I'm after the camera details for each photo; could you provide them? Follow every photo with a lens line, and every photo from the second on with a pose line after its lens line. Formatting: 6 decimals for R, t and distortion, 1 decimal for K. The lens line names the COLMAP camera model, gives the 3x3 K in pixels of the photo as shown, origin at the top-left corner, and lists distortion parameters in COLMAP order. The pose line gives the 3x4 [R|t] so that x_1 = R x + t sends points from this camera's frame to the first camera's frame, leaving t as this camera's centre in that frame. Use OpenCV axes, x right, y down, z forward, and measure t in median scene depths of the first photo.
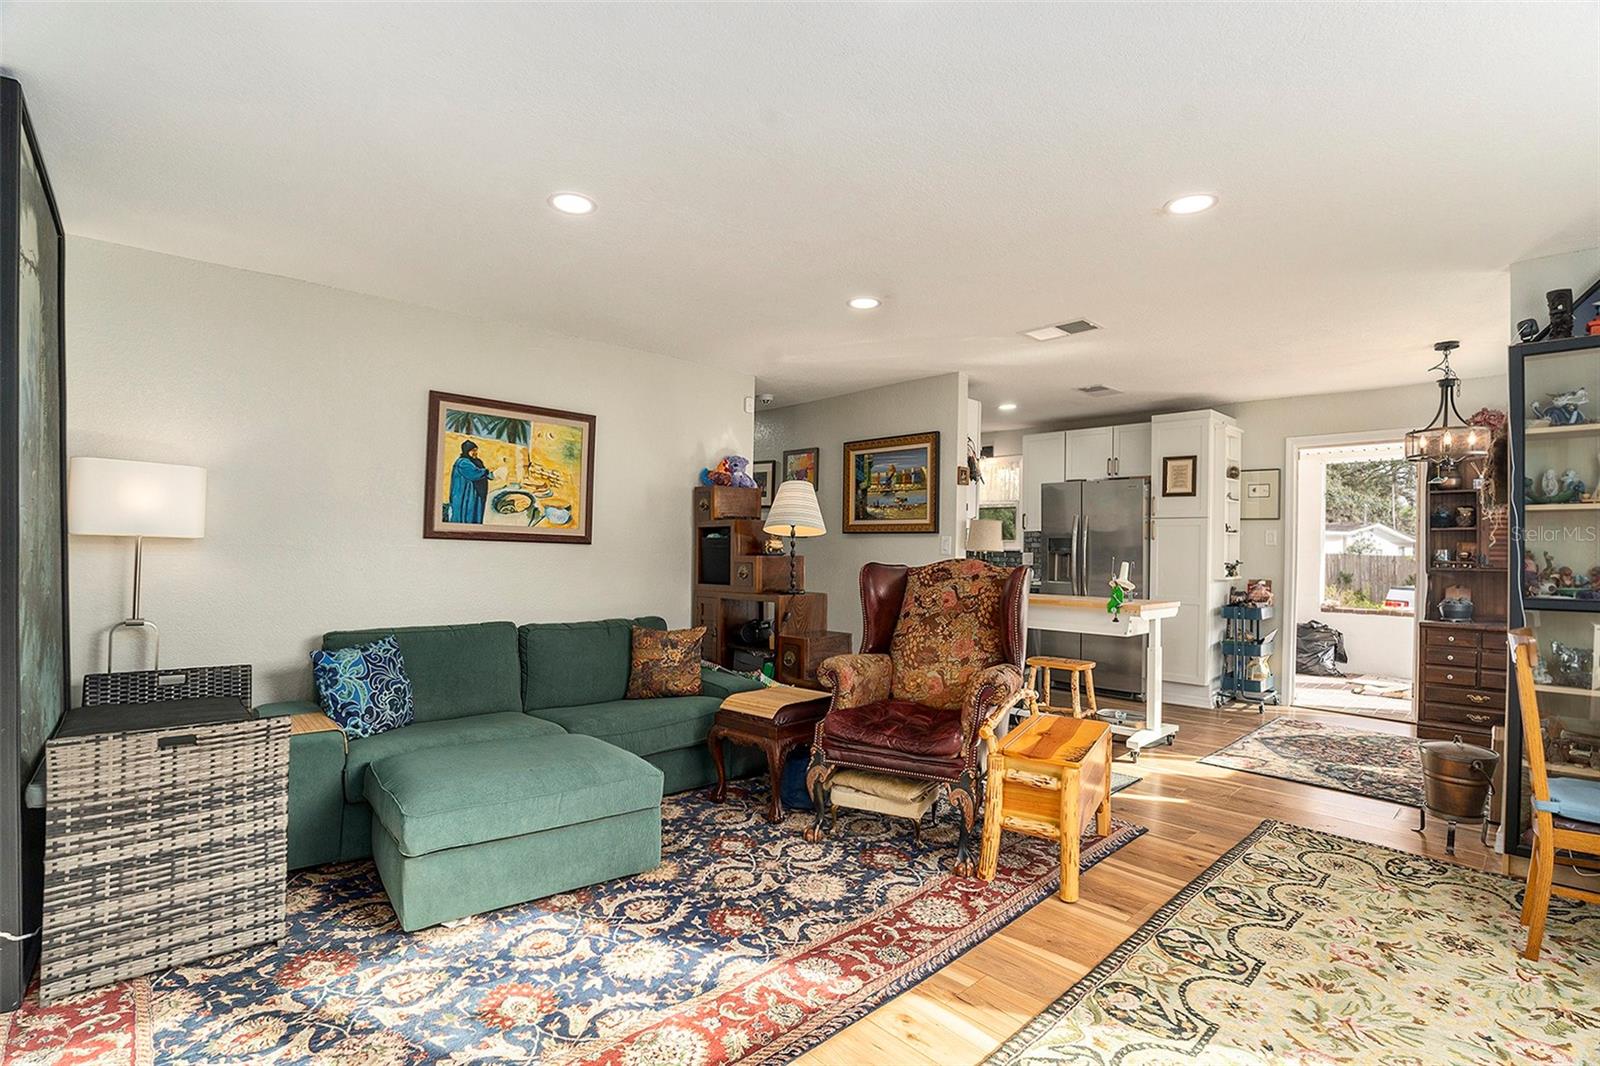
lens RADIAL K [[741.9, 0, 785.0], [0, 741.9, 534.3], [0, 0, 1]] dist [-0.049526, 0.001308]
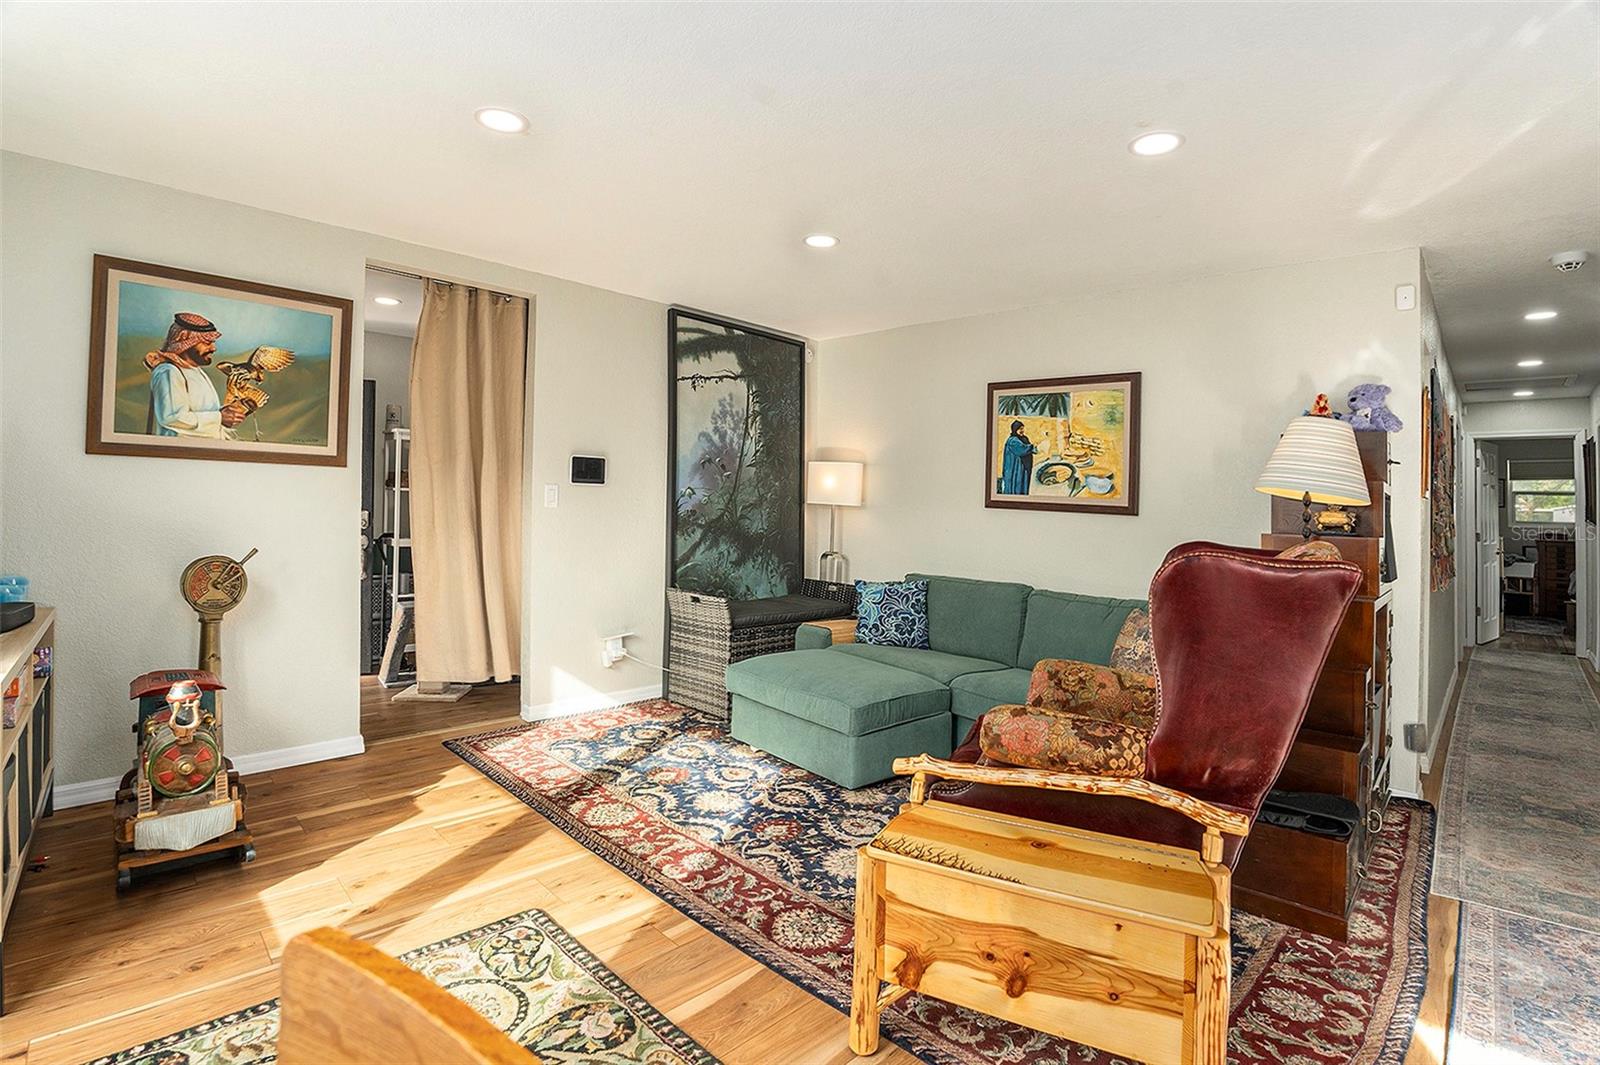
lens RADIAL K [[741.9, 0, 796.6], [0, 741.9, 520.9], [0, 0, 1]] dist [-0.049526, 0.001308]
pose [[0.061045, 0.013919, -0.998038, 0.996870], [-0.009608, 0.999865, 0.013357, 0.020621], [0.998089, 0.008774, 0.061170, 0.868658]]
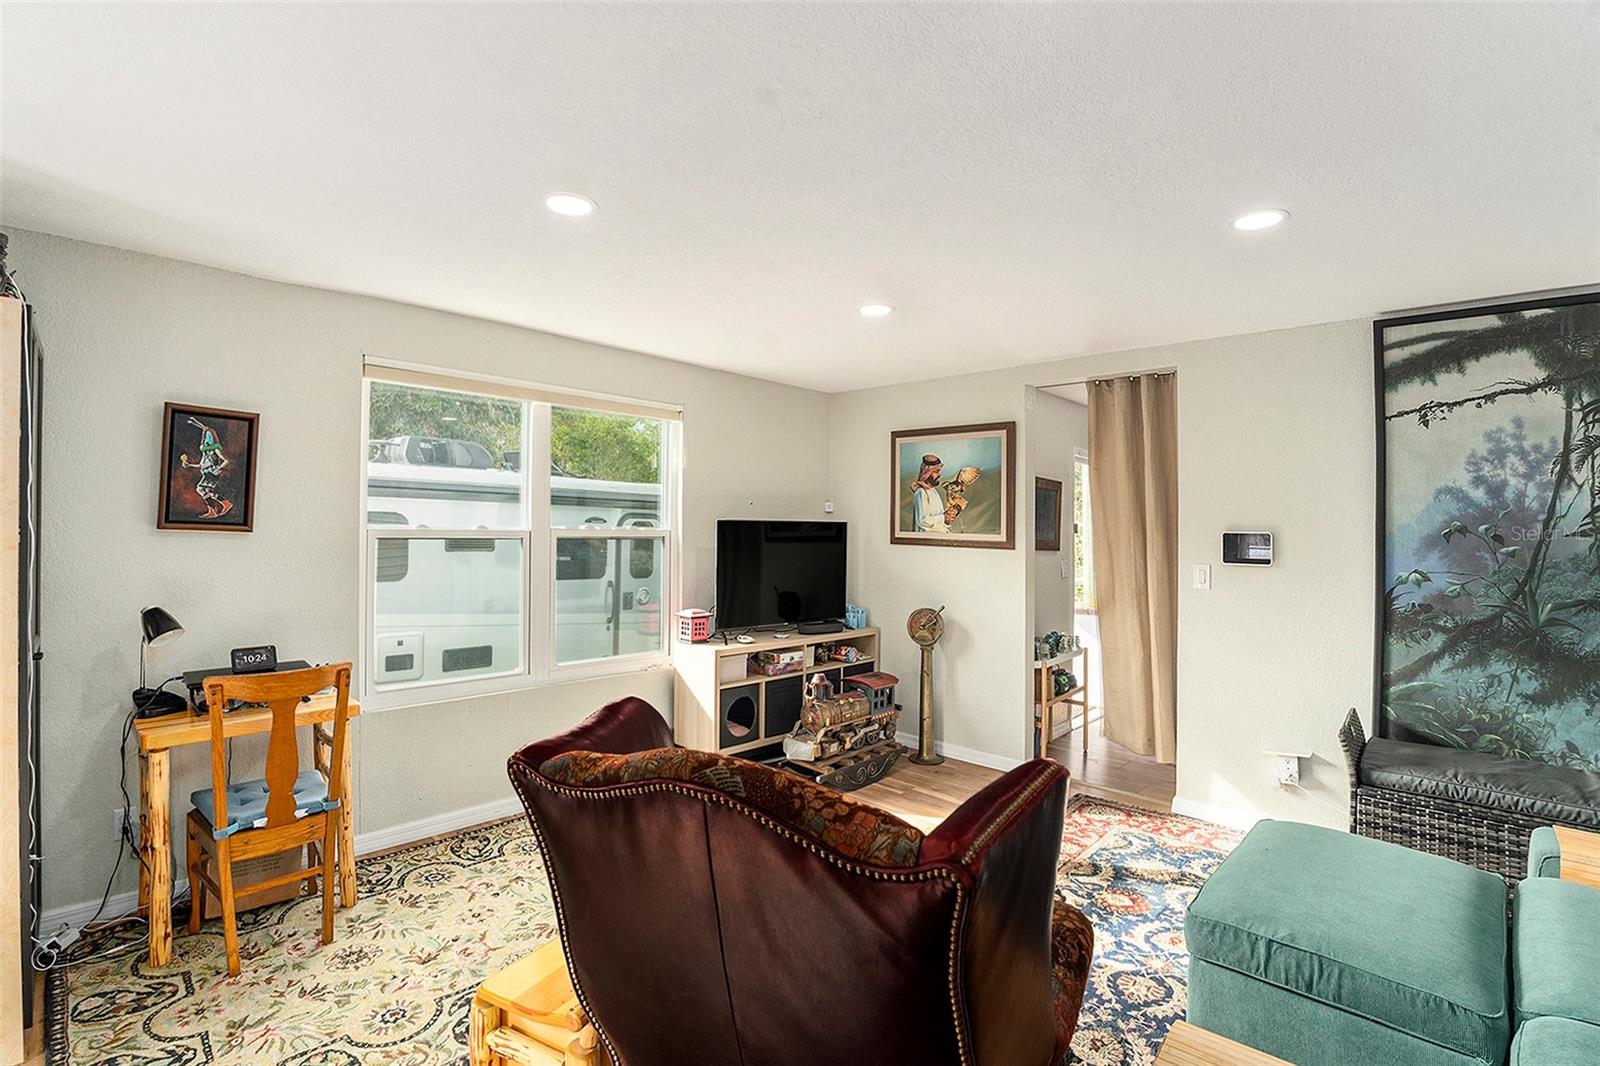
lens RADIAL K [[741.9, 0, 790.6], [0, 741.9, 541.5], [0, 0, 1]] dist [-0.049526, 0.001308]
pose [[-0.994964, -0.024238, -0.097258, 0.345831], [-0.024341, 0.999704, -0.000122, -0.054776], [0.097232, 0.002246, -0.995259, 1.769679]]
